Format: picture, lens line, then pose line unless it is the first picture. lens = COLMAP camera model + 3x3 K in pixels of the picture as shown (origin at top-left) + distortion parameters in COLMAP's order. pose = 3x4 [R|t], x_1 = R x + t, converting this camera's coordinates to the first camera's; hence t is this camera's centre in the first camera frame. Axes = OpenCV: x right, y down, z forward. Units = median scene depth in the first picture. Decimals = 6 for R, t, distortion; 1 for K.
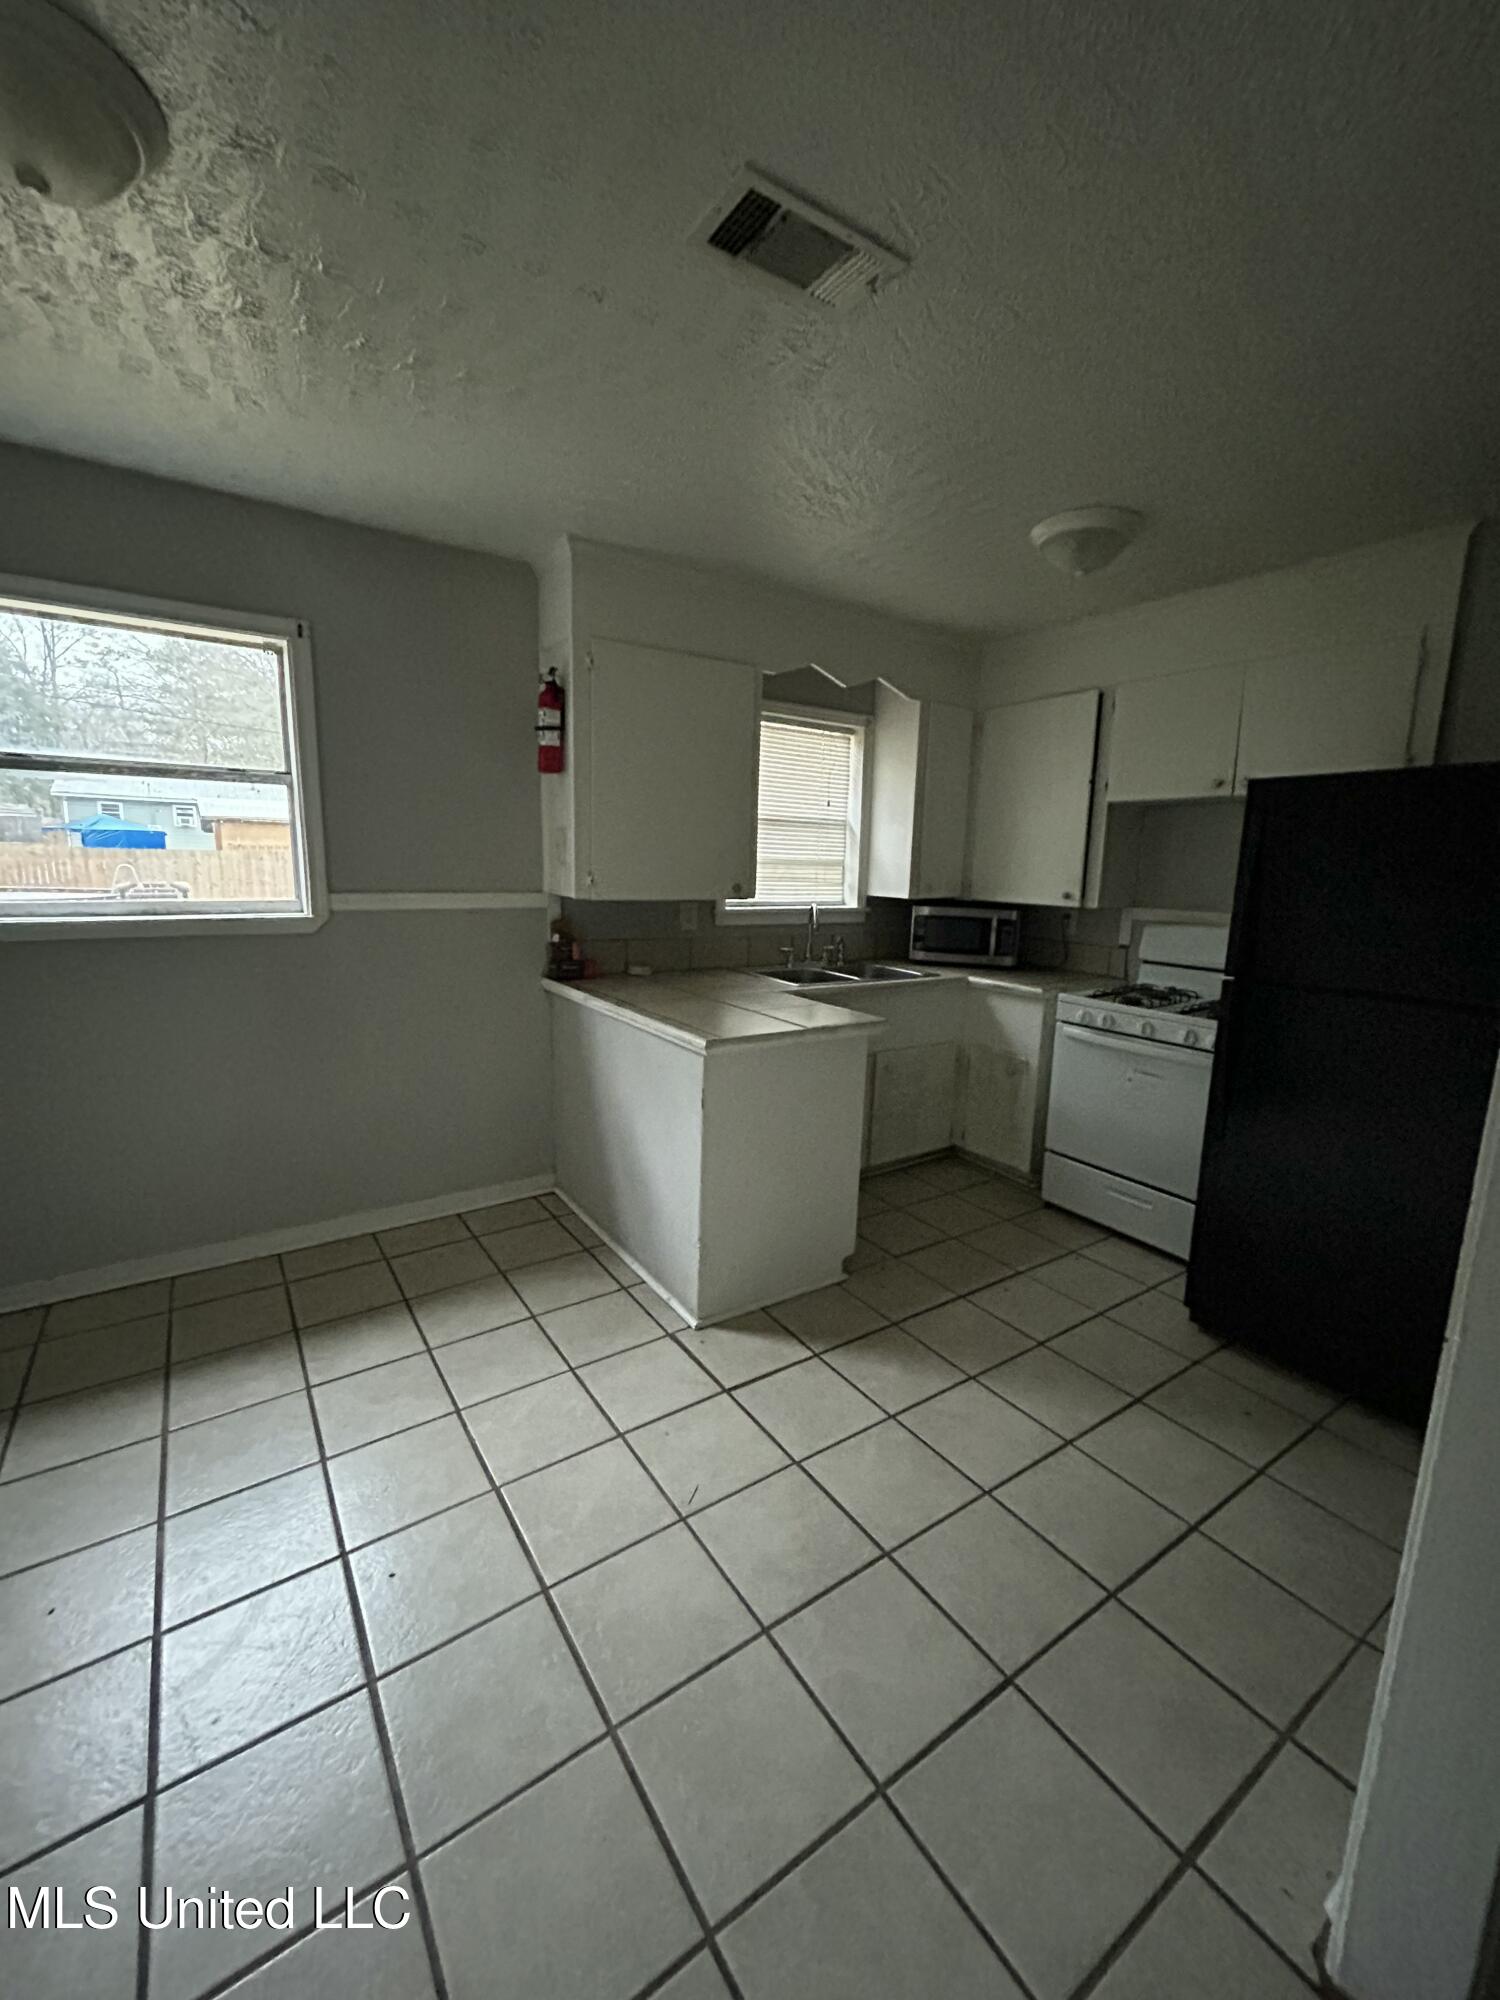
lens RADIAL K [[799.9, 0, 739.6], [0, 799.9, 1004.2], [0, 0, 1]] dist [0.002228, 0.000094]
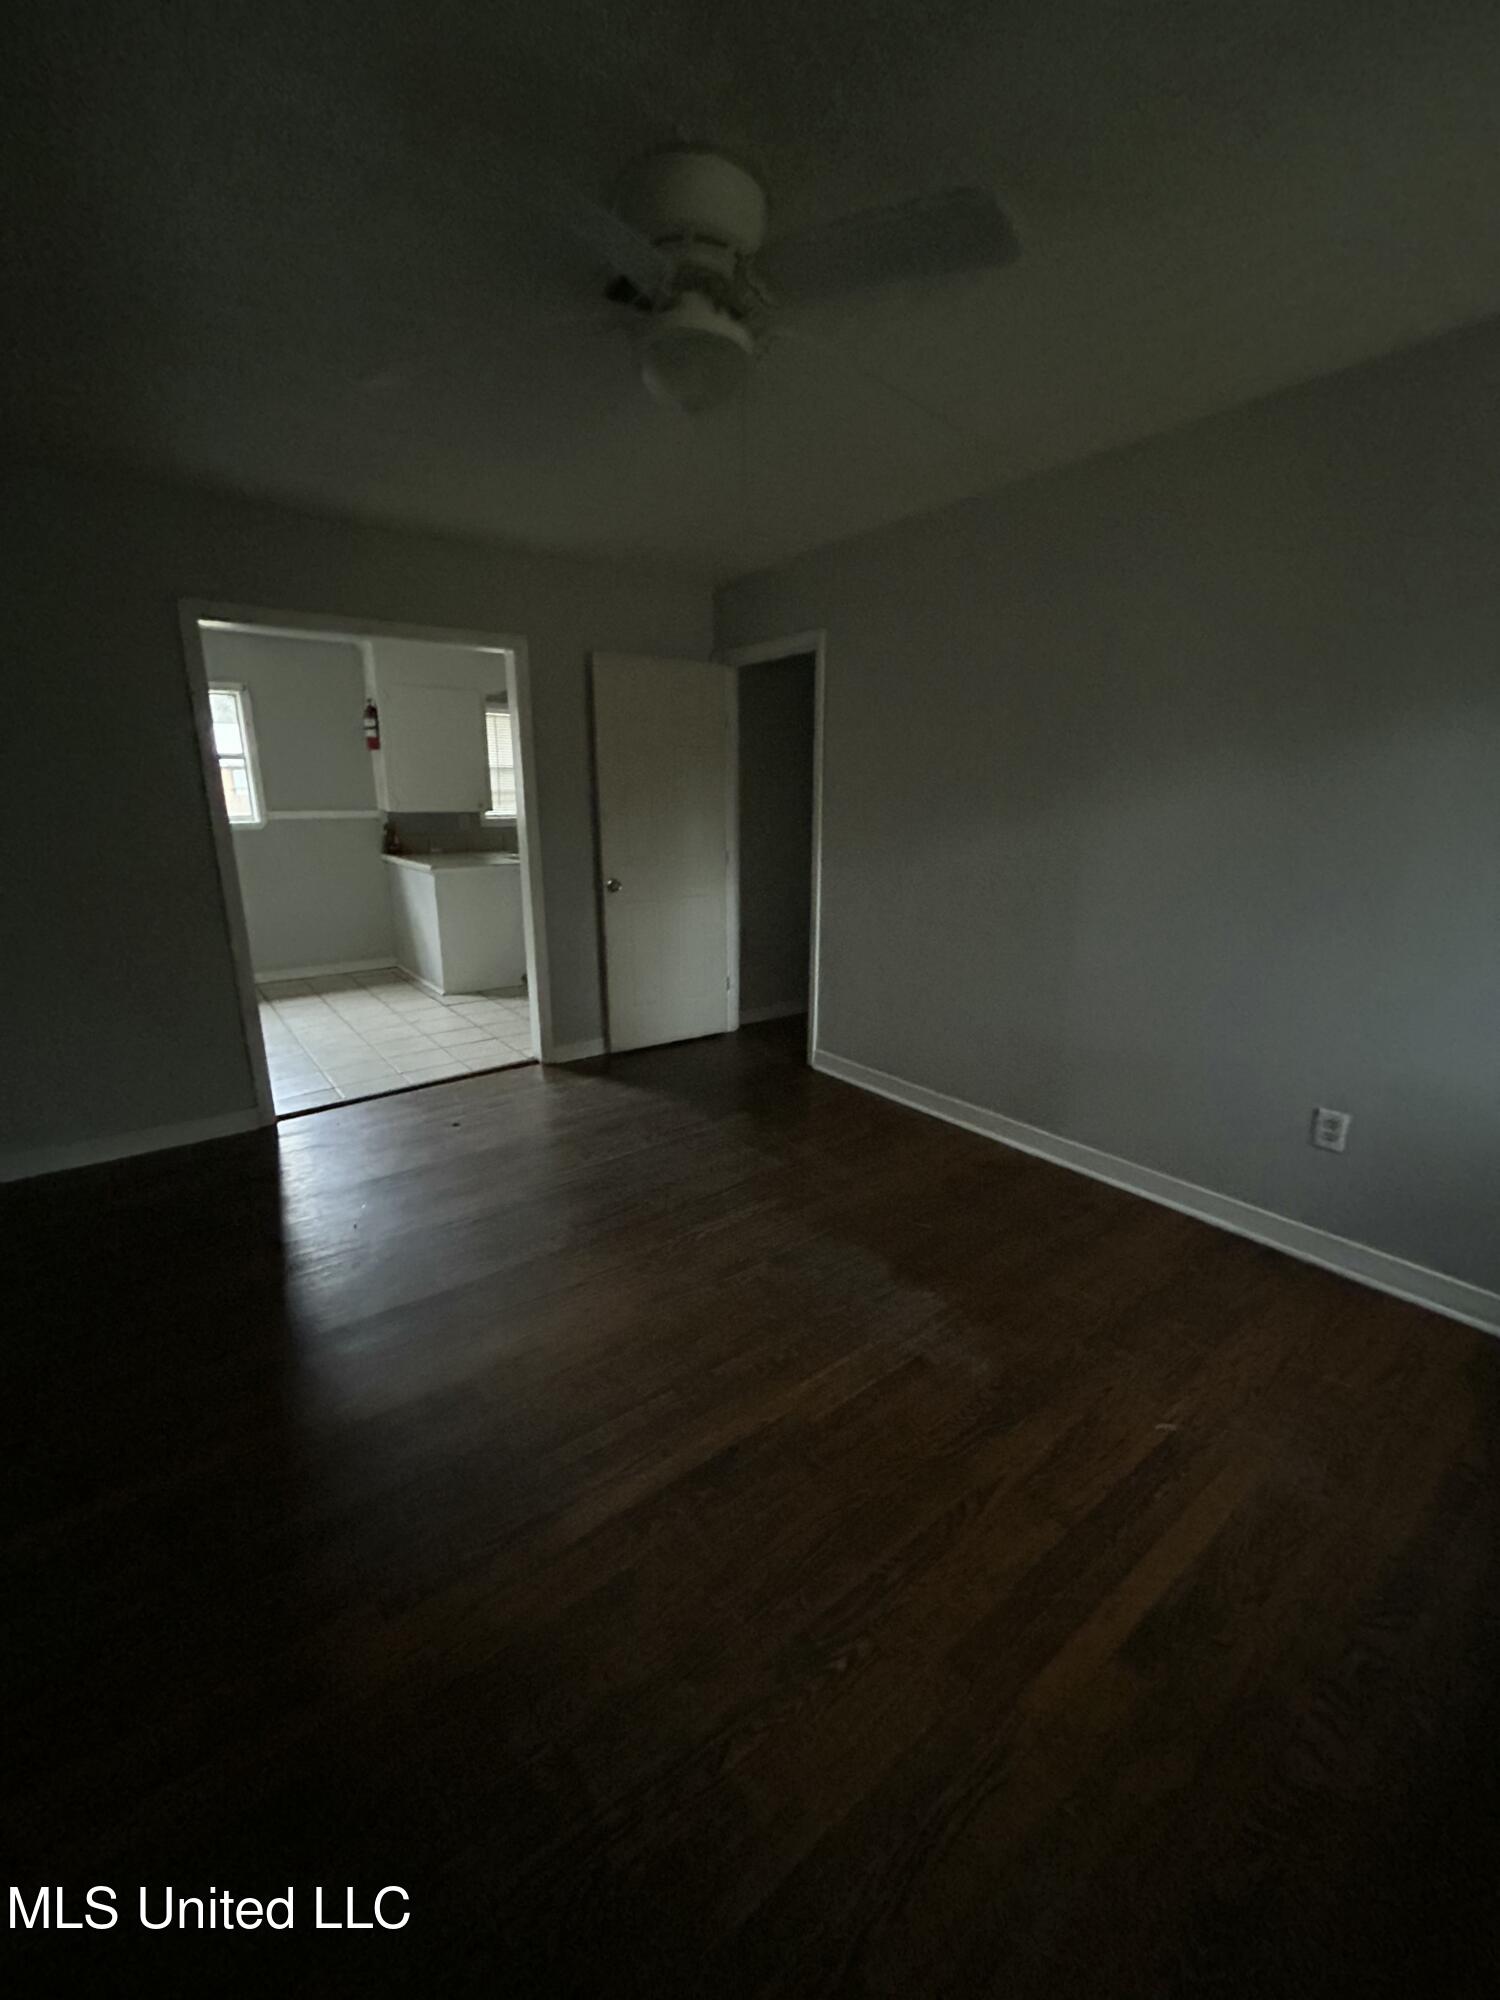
lens RADIAL K [[799.9, 0, 734.3], [0, 799.9, 990.5], [0, 0, 1]] dist [0.002228, 0.000094]
pose [[0.997994, -0.040785, 0.048416, 0.548729], [0.037155, 0.996592, 0.073651, 0.203575], [-0.051255, -0.071704, 0.996108, -1.106774]]
